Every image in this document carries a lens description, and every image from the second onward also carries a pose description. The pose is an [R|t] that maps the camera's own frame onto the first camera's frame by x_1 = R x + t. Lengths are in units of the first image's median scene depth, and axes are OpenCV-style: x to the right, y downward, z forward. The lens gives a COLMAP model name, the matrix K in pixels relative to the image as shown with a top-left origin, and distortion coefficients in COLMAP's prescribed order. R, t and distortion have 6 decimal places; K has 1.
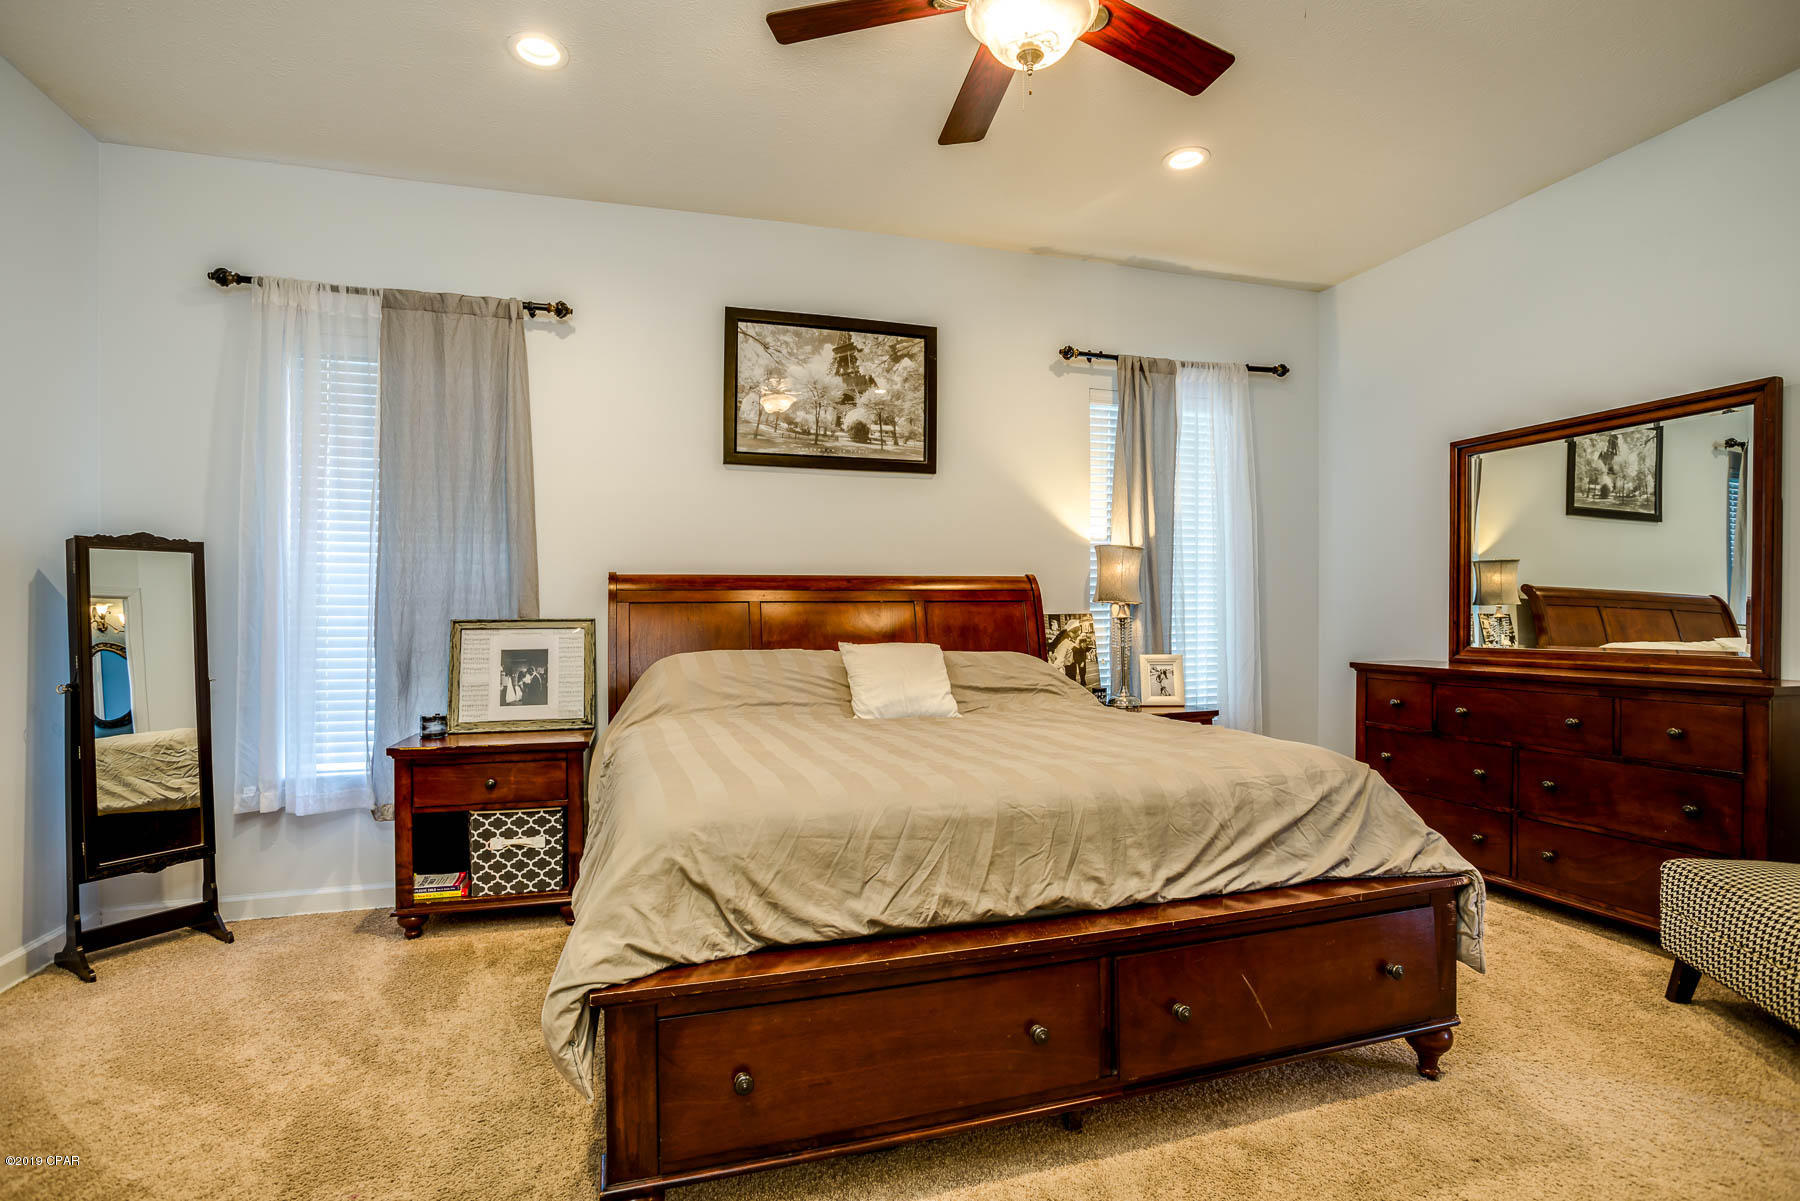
lens RADIAL K [[877.1, 0, 900.0], [0, 877.1, 600.5], [0, 0, 1]] dist [-0.067044, 0.037079]
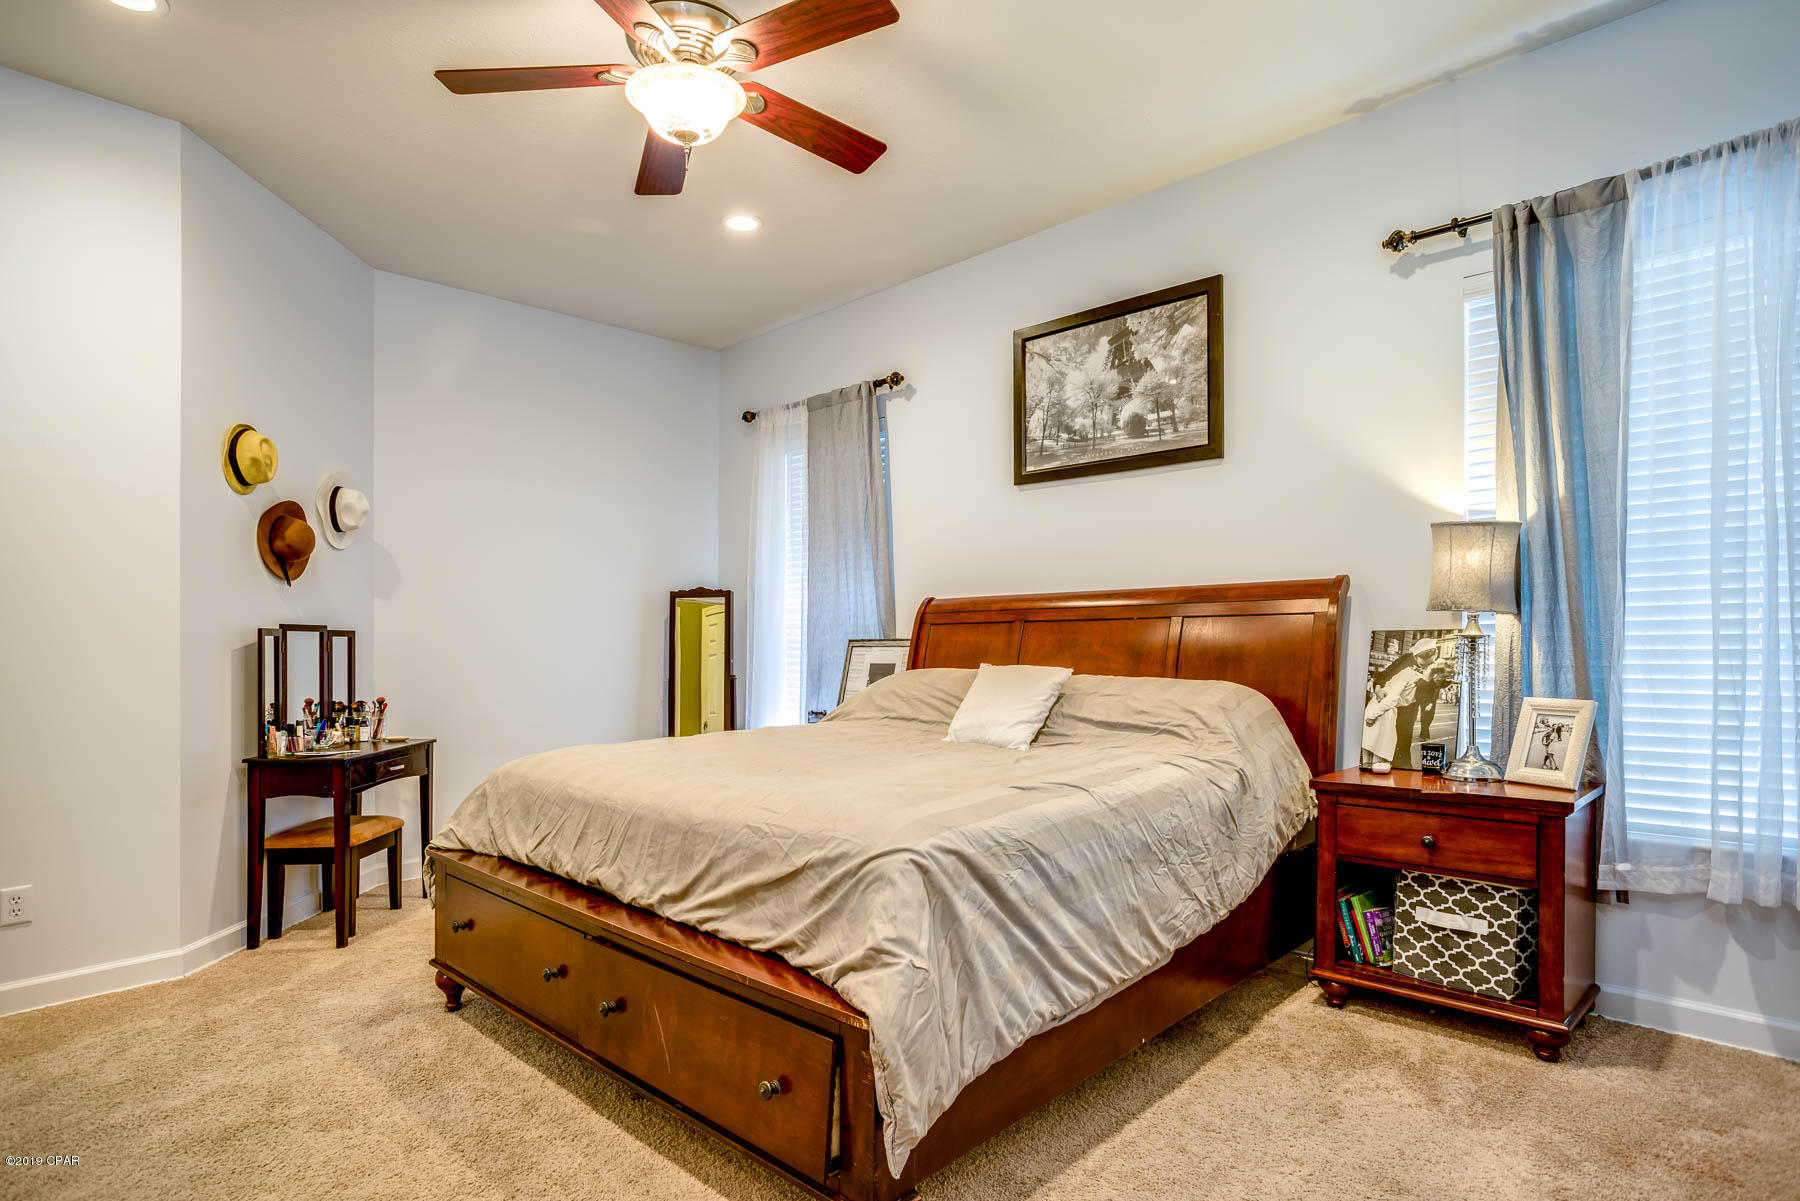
lens RADIAL K [[980.1, 0, 900.0], [0, 980.1, 600.5], [0, 0, 1]] dist [-0.070912, 0.057995]
pose [[0.467922, -0.028325, -0.883316, 0.704106], [0.030745, 0.999403, -0.015761, -0.008219], [0.883235, -0.019782, 0.468514, 0.324364]]
